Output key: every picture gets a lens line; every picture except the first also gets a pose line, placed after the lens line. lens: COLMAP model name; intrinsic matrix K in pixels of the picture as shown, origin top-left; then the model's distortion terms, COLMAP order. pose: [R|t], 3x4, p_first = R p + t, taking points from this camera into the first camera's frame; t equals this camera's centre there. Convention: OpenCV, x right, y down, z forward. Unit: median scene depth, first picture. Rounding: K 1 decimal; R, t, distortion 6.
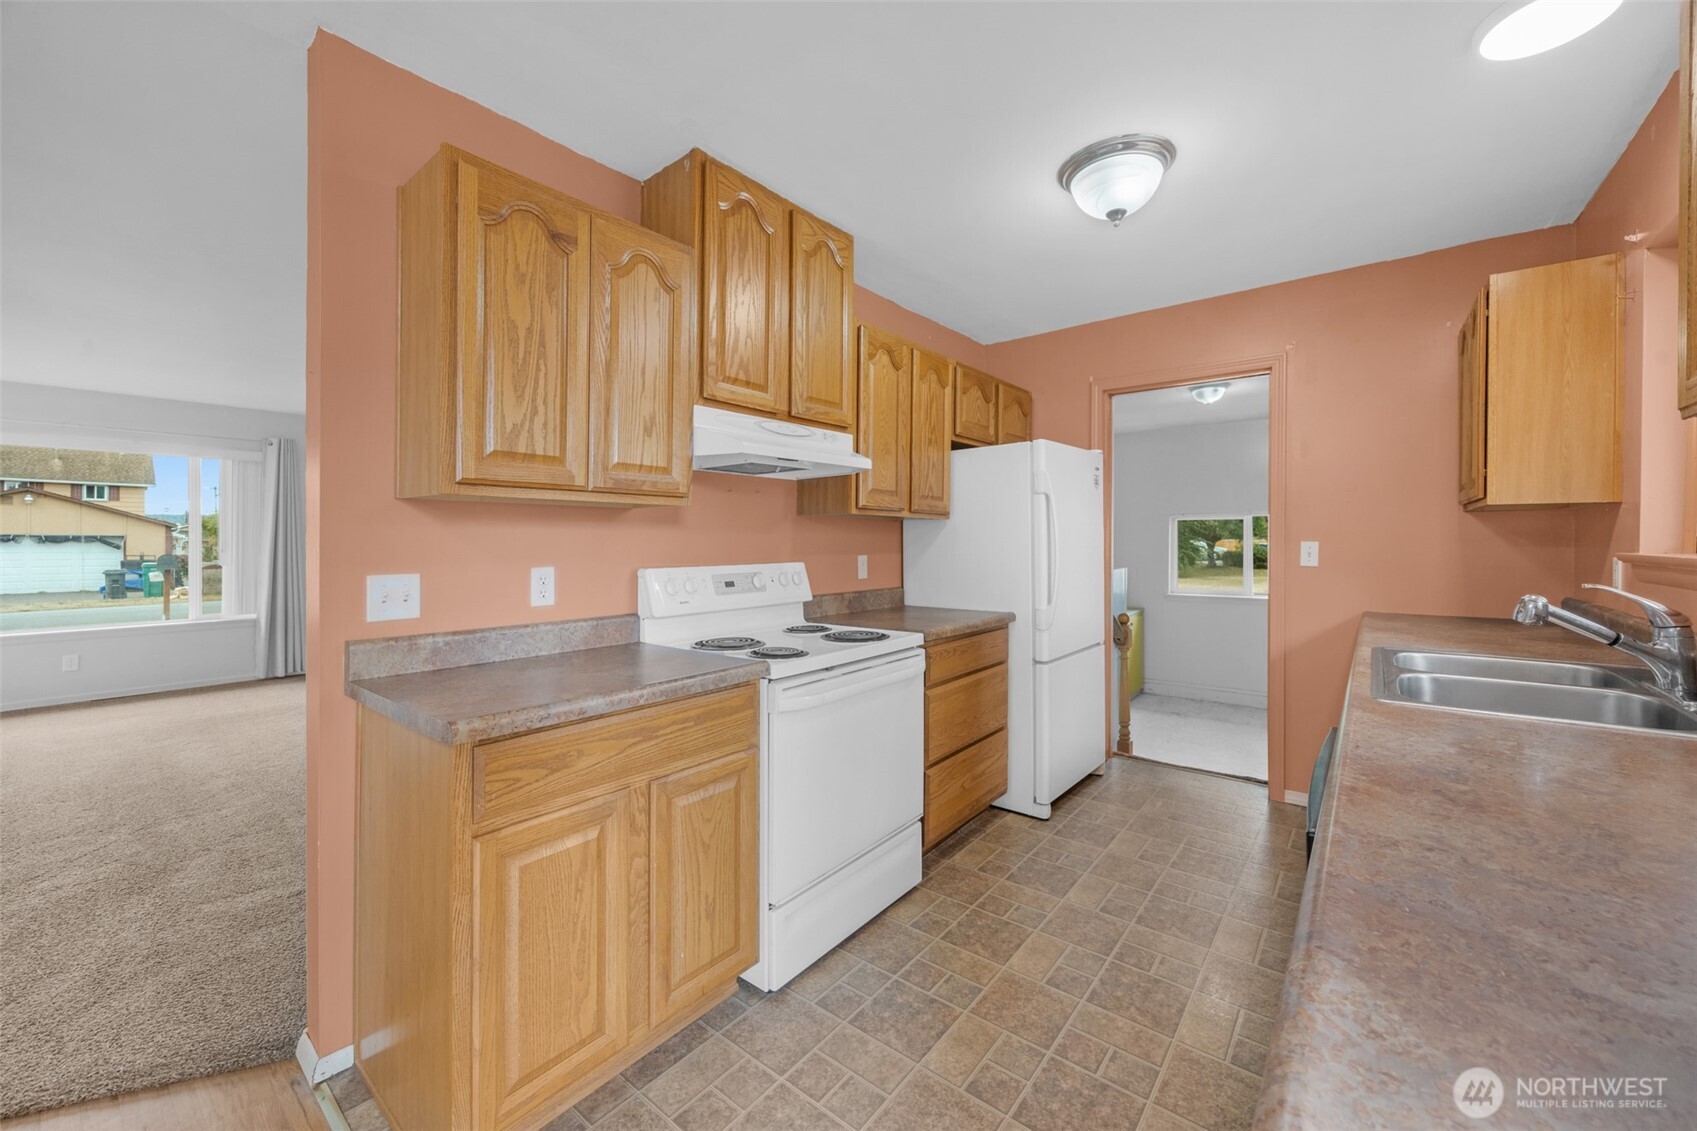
lens RADIAL K [[687.5, 0, 841.5], [0, 687.5, 527.6], [0, 0, 1]] dist [0.000845, 0.000411]
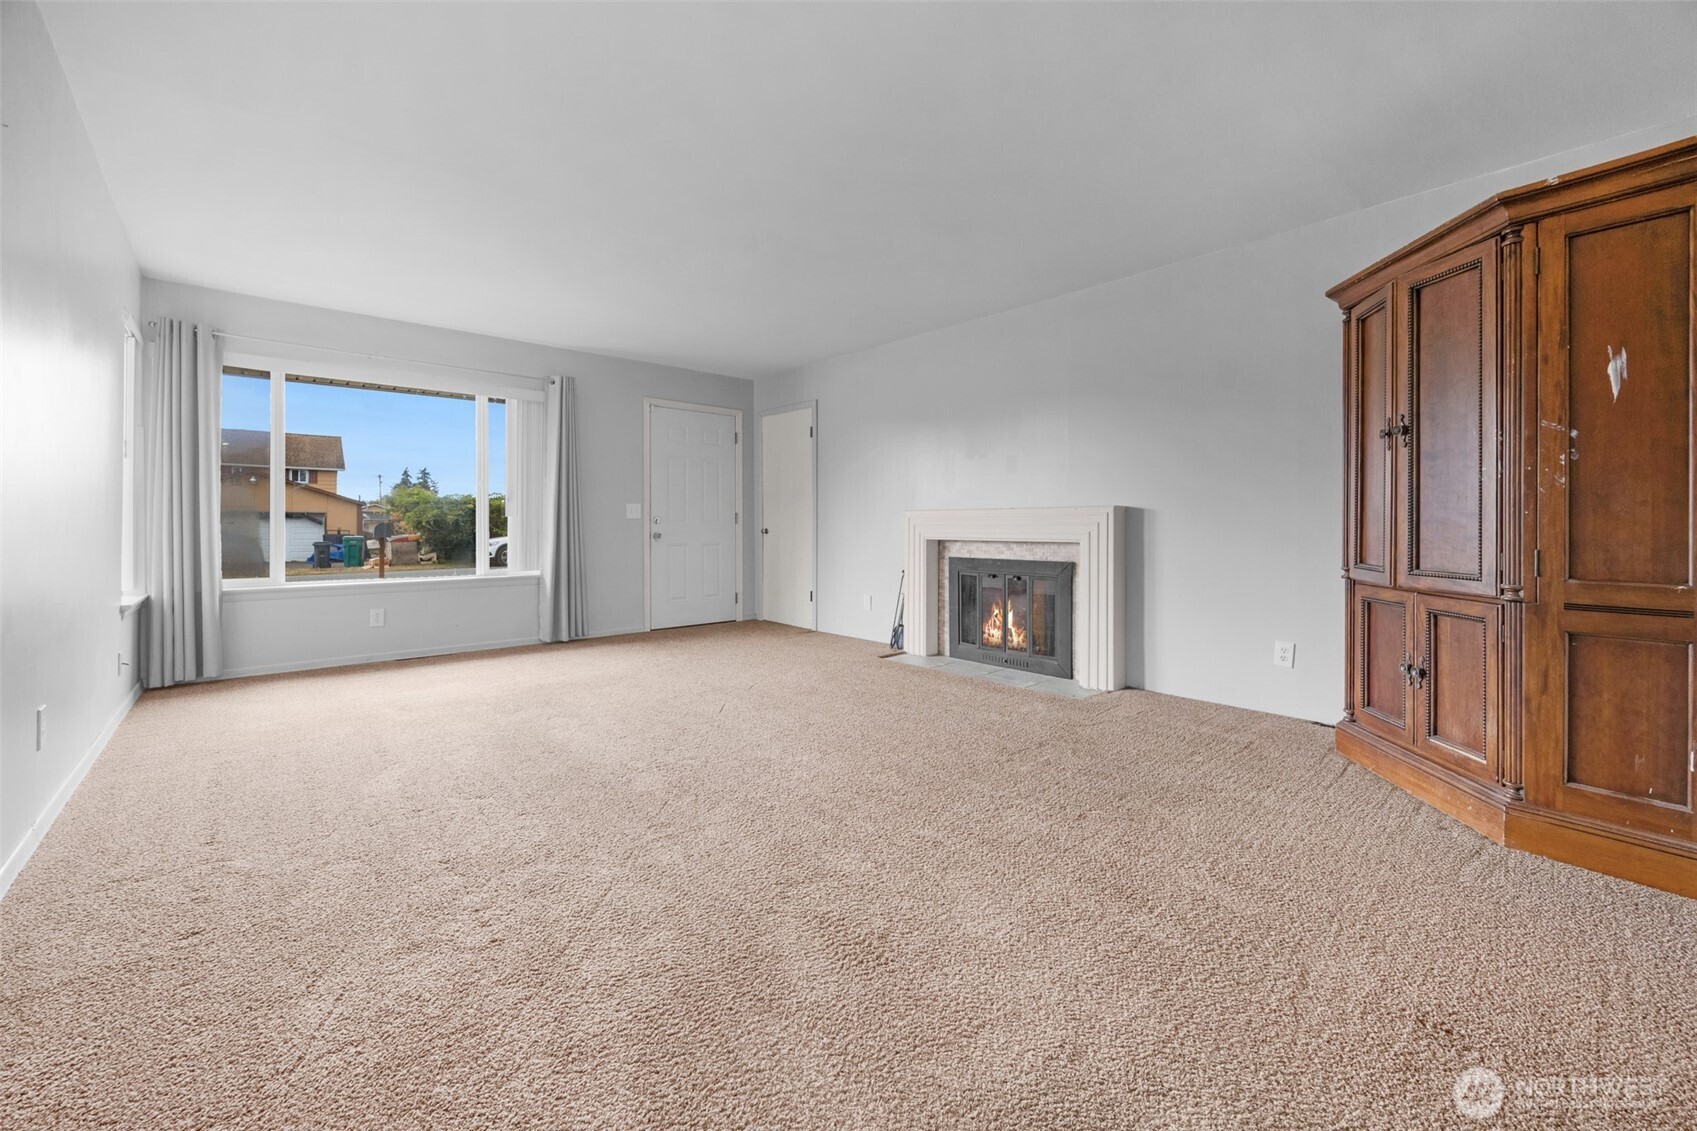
lens RADIAL K [[687.5, 0, 859.9], [0, 687.5, 525.7], [0, 0, 1]] dist [0.000845, 0.000411]
pose [[0.990101, 0.008179, -0.140117, -0.302818], [-0.005029, 0.999727, 0.022815, 0.042400], [0.140266, -0.021885, 0.989872, 0.161943]]
